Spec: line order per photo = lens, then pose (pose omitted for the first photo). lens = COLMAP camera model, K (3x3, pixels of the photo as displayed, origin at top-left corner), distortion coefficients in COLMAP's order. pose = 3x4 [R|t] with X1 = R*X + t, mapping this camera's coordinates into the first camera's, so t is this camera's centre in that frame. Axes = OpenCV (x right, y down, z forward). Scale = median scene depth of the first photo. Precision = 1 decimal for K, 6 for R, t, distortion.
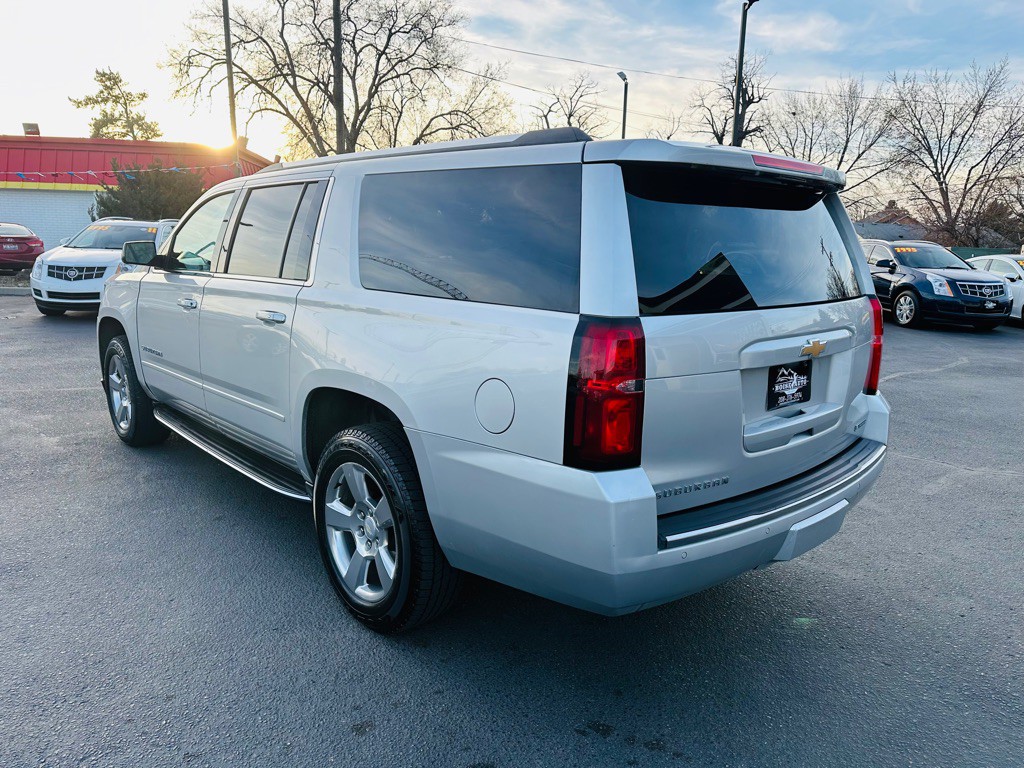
lens RADIAL K [[741.3, 0, 509.6], [0, 741.3, 385.3], [0, 0, 1]] dist [0.022703, -0.015551]
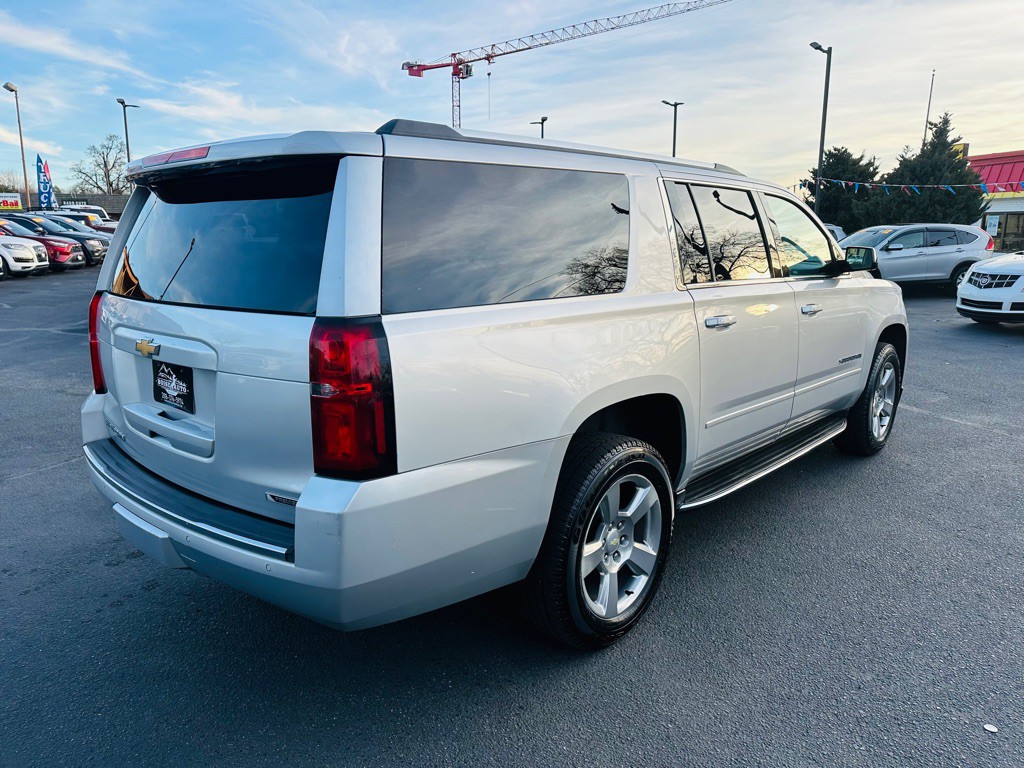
lens RADIAL K [[741.3, 0, 504.3], [0, 741.3, 380.9], [0, 0, 1]] dist [0.022703, -0.015551]
pose [[0.099007, 0.170638, -0.980347, 0.101236], [-0.187394, 0.970758, 0.150043, -0.017267], [0.977283, 0.168855, 0.128088, 0.095426]]
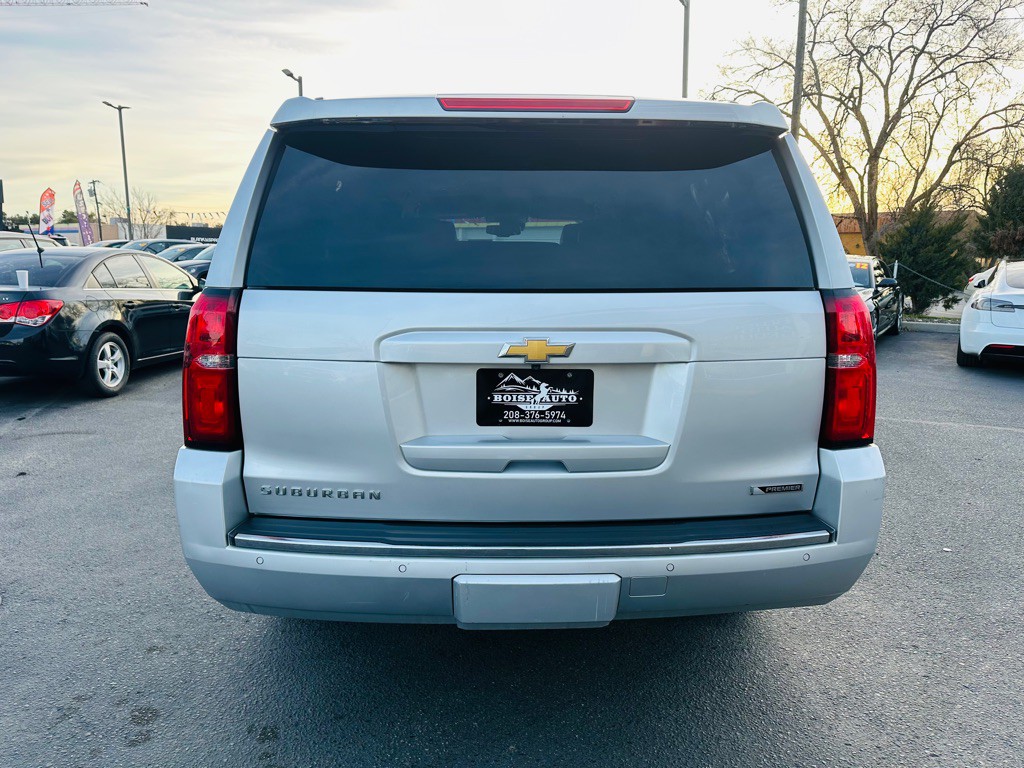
lens RADIAL K [[741.3, 0, 515.9], [0, 741.3, 382.7], [0, 0, 1]] dist [0.022703, -0.015551]
pose [[0.766793, 0.089722, -0.635593, 0.061626], [-0.113849, 0.993494, 0.002894, -0.001196], [0.631717, 0.070142, 0.772019, 0.029788]]
